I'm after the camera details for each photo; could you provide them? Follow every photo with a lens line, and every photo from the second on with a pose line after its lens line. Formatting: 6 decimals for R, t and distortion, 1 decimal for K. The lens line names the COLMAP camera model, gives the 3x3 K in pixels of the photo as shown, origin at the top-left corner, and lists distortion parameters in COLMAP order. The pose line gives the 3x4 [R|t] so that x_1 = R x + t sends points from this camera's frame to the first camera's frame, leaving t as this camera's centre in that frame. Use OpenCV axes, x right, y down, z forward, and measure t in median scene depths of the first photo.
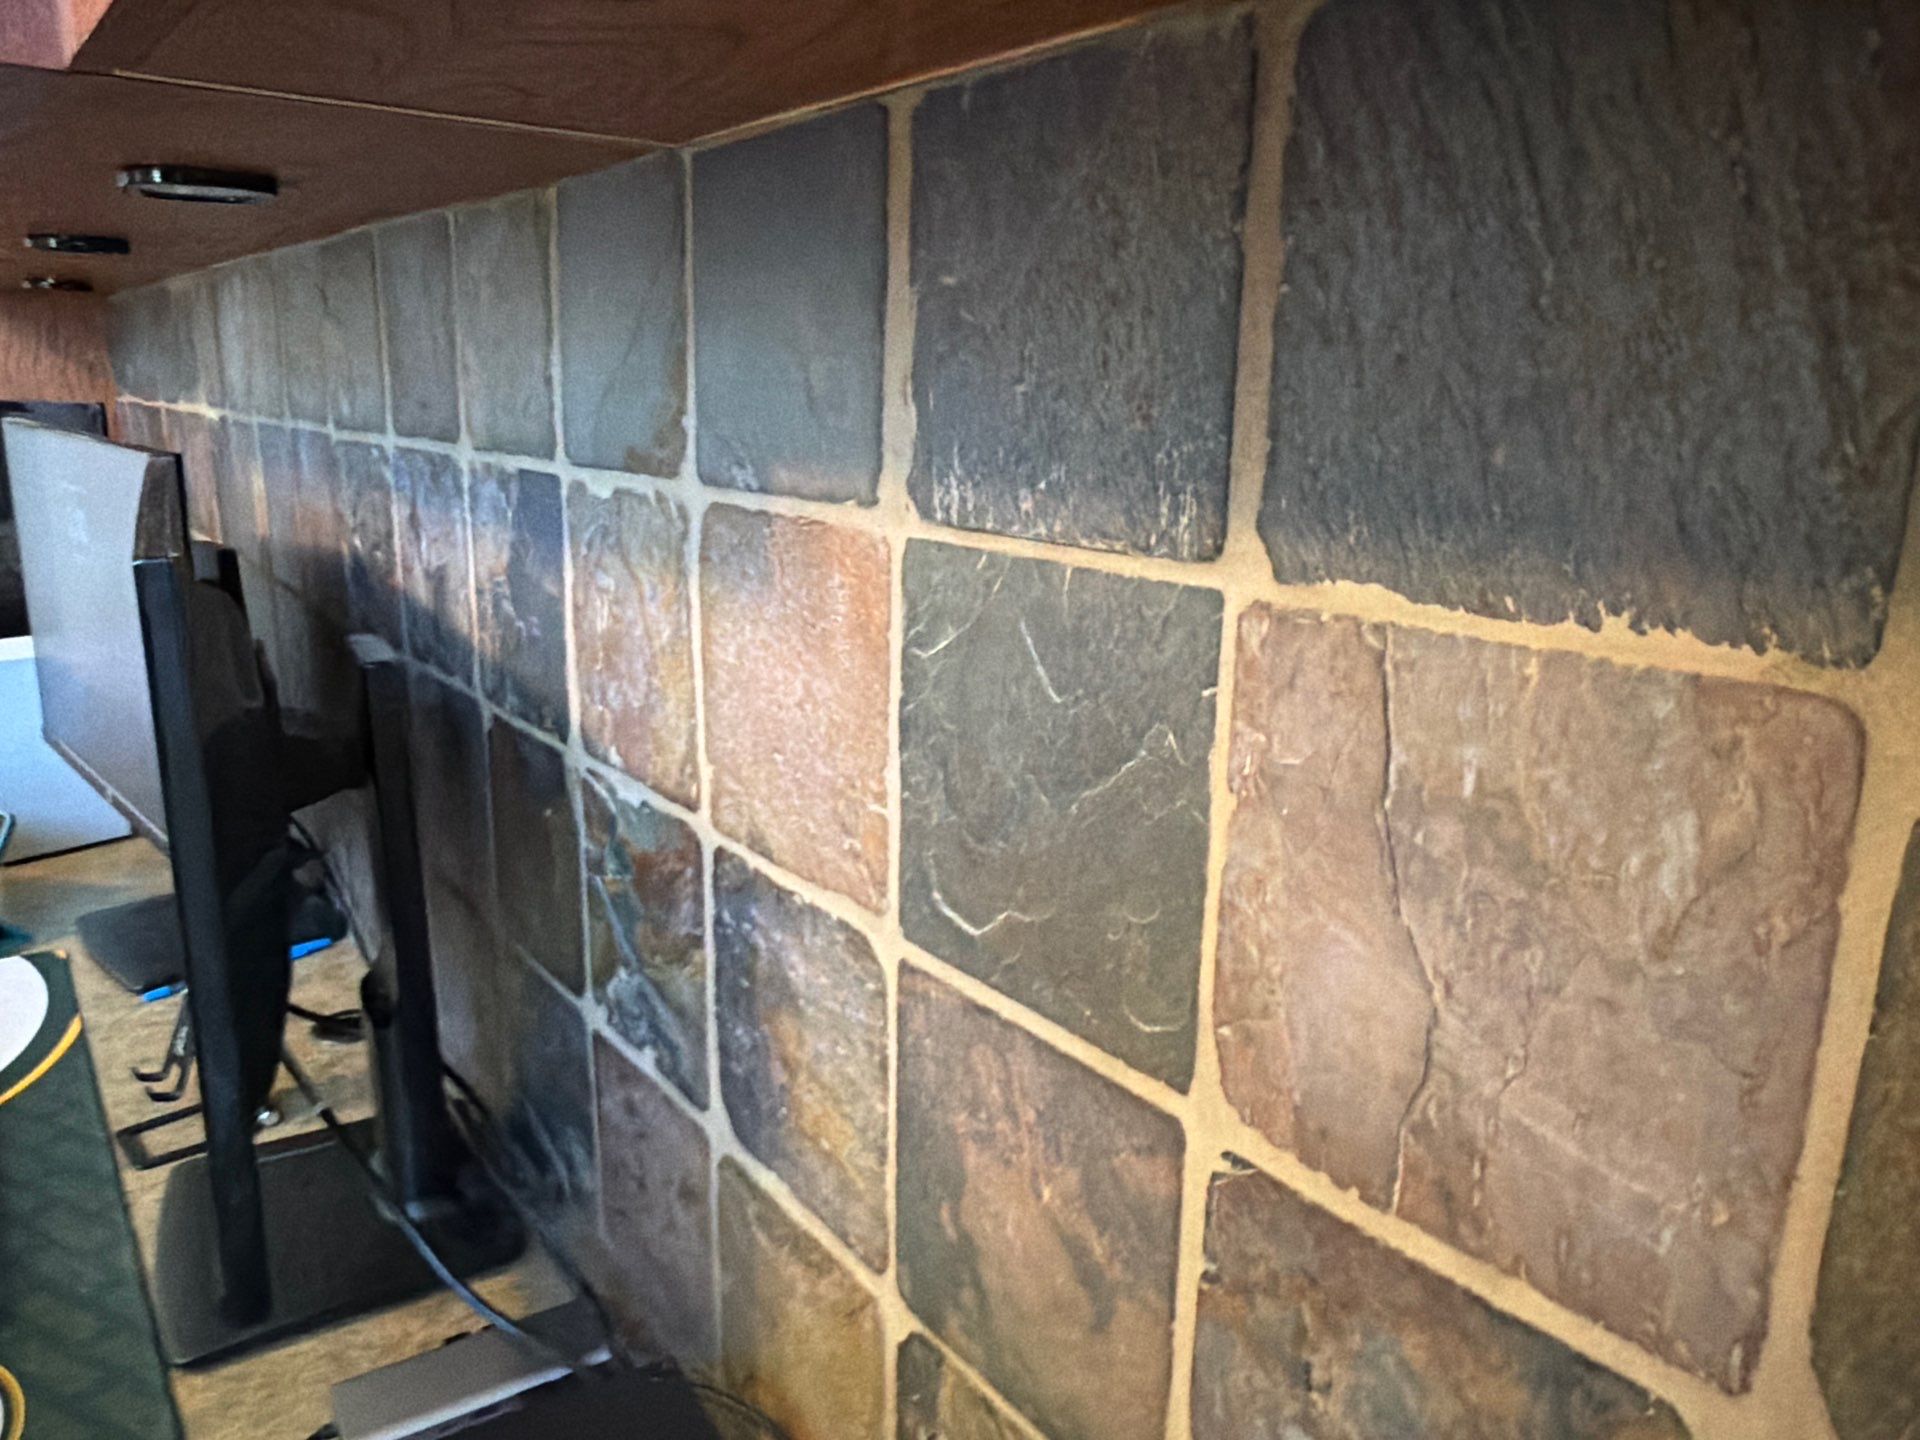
lens RADIAL K [[1396.2, 0, 958.3], [0, 1396.2, 722.5], [0, 0, 1]] dist [0.009724, -0.000662]
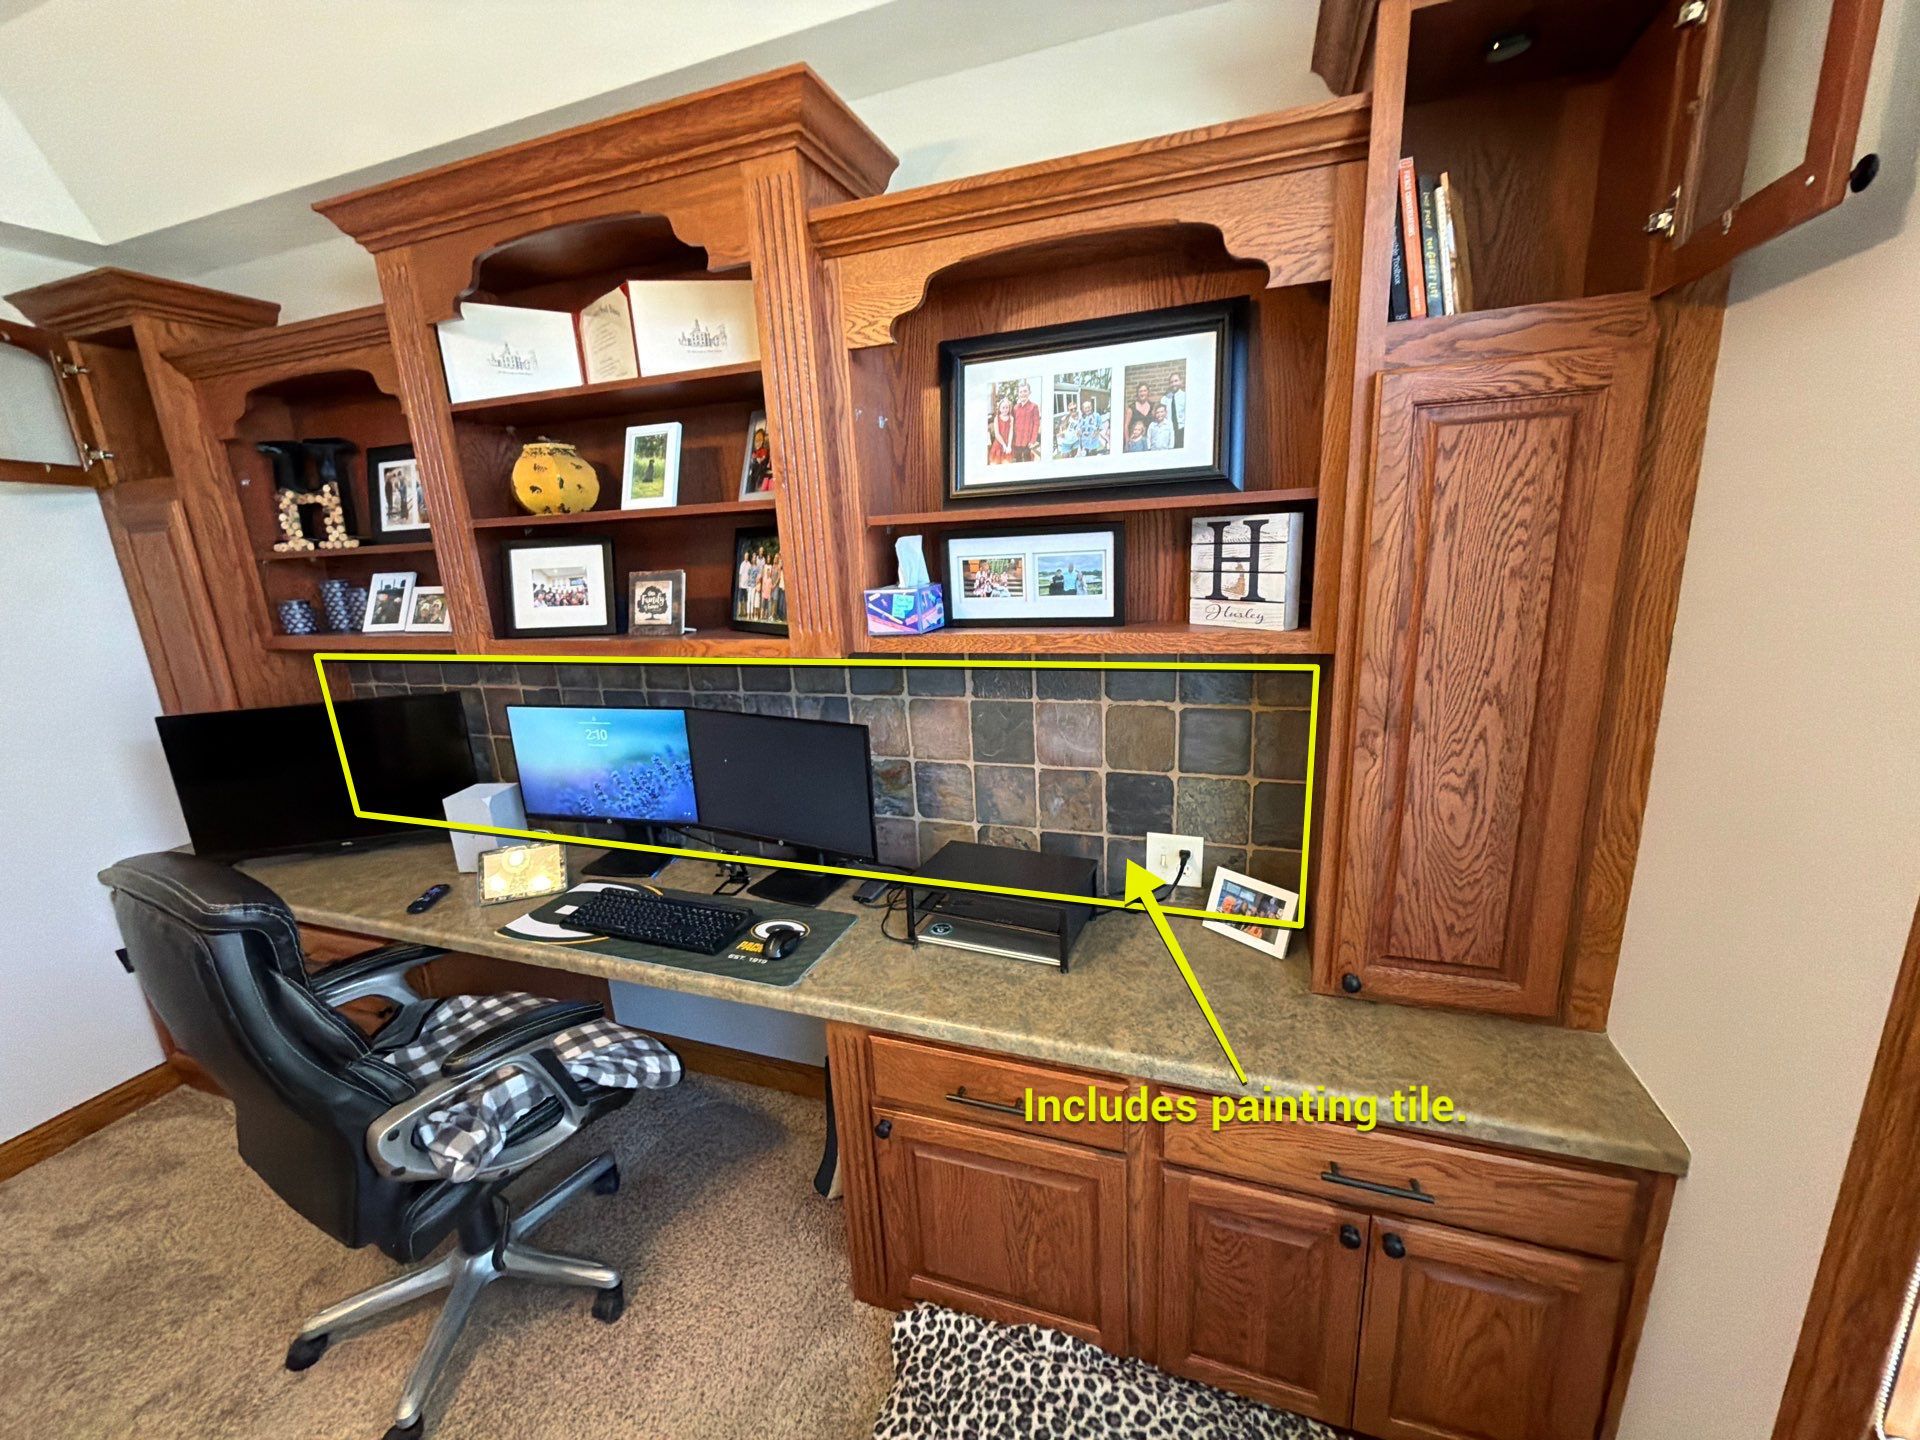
lens RADIAL K [[773.8, 0, 959.4], [0, 773.8, 721.2], [0, 0, 1]] dist [-0.003538, 0.000281]
pose [[0.826512, -0.193978, 0.528442, -1.633261], [0.198786, 0.978847, 0.048398, -0.178456], [-0.526652, 0.065045, 0.847589, -1.664758]]
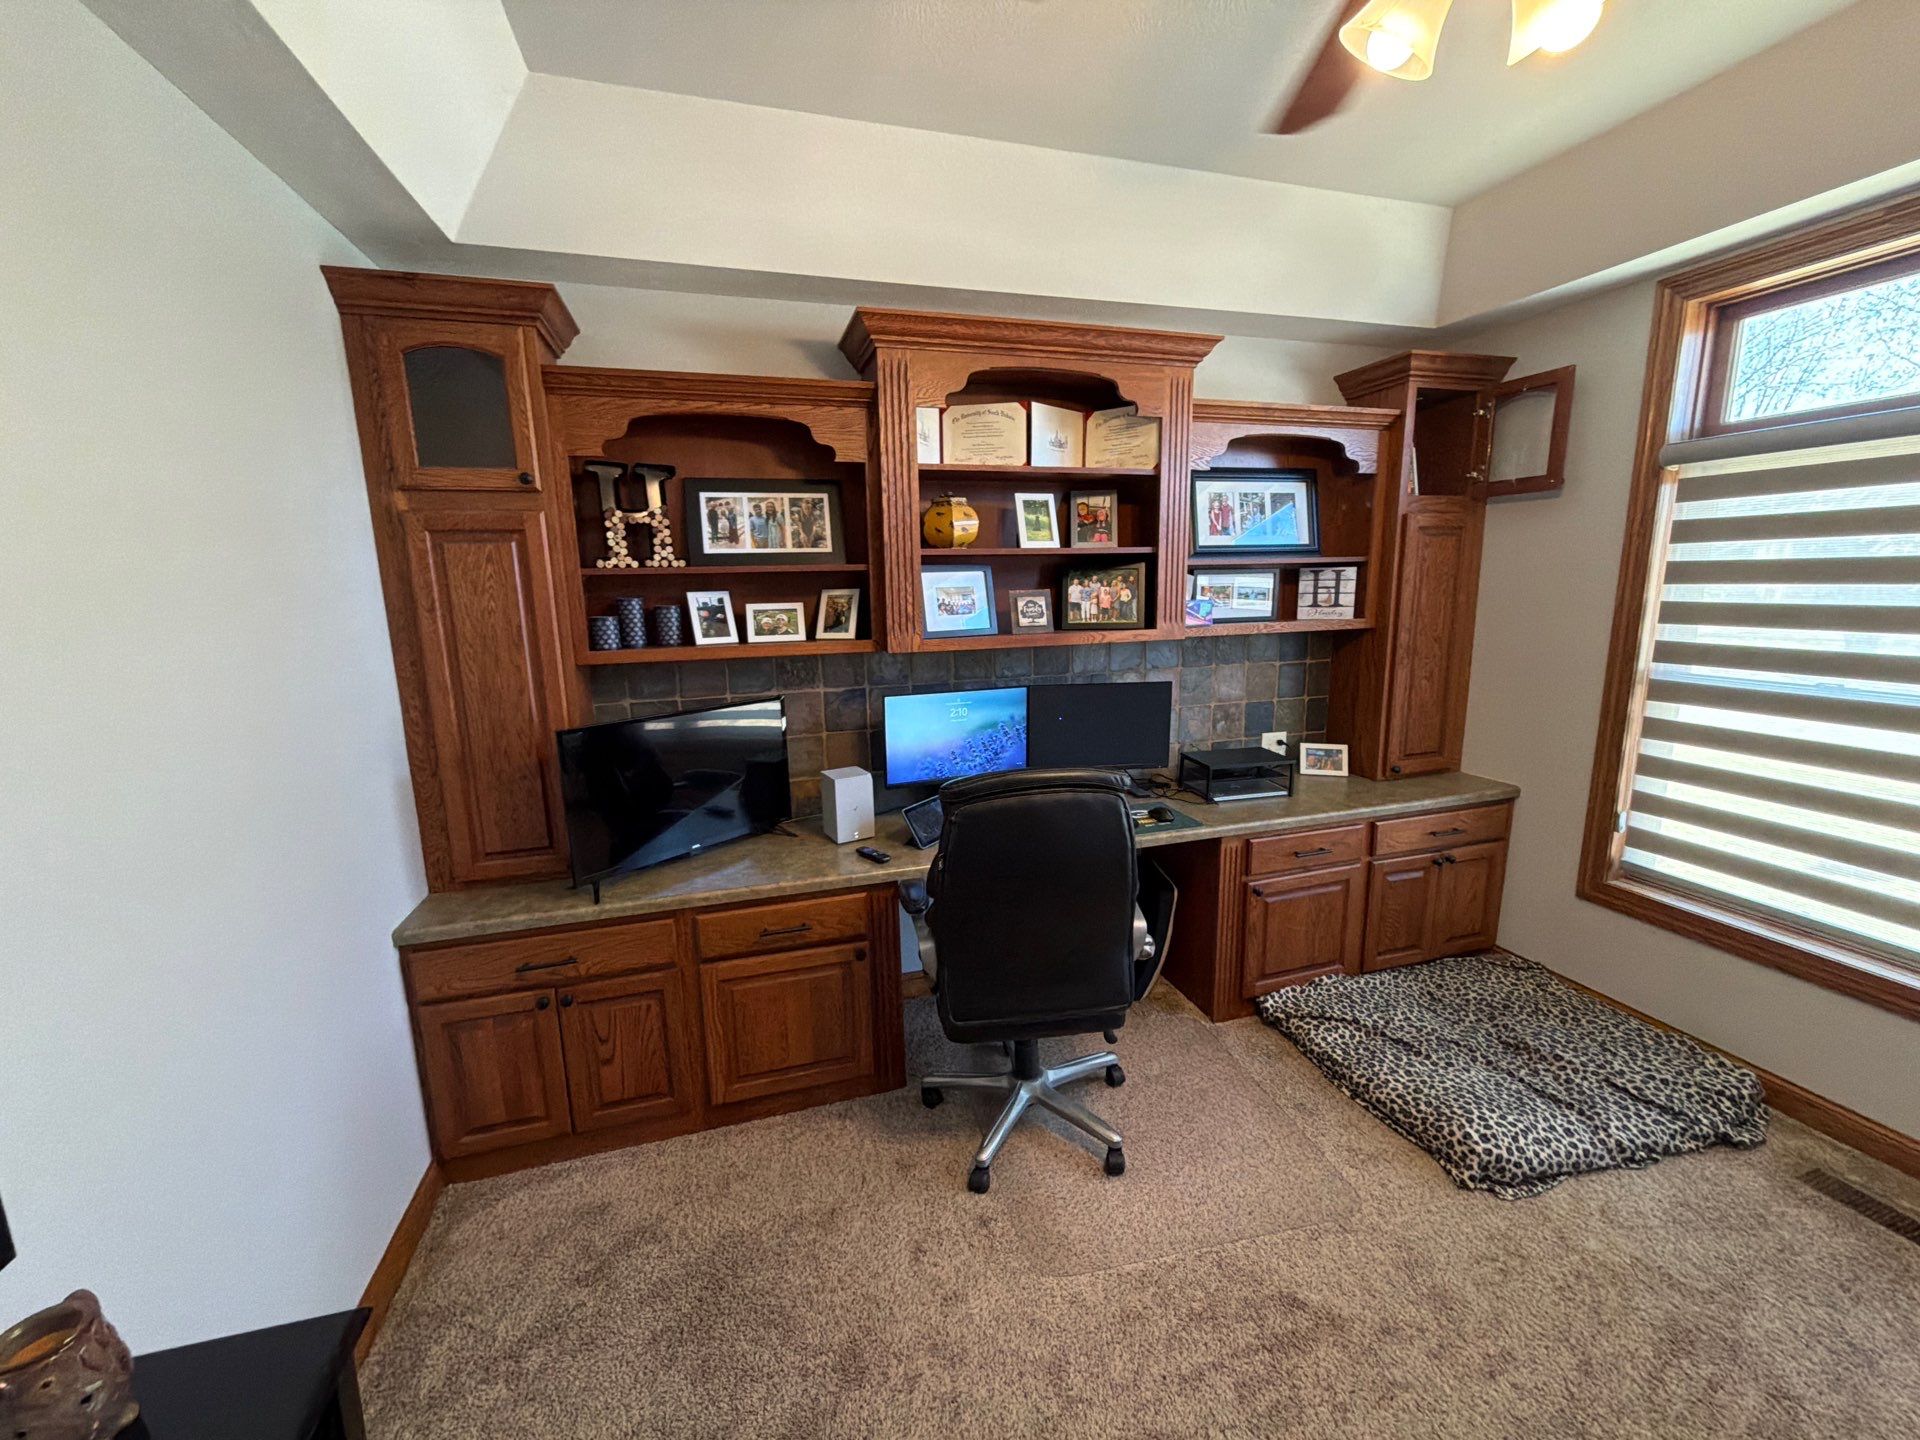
lens RADIAL K [[773.8, 0, 962.5], [0, 773.8, 724.2], [0, 0, 1]] dist [-0.003538, 0.000281]
pose [[0.333353, -0.202842, 0.920723, -5.438104], [0.251866, 0.960248, 0.120360, -0.758813], [-0.908537, 0.191776, 0.371190, 0.419848]]
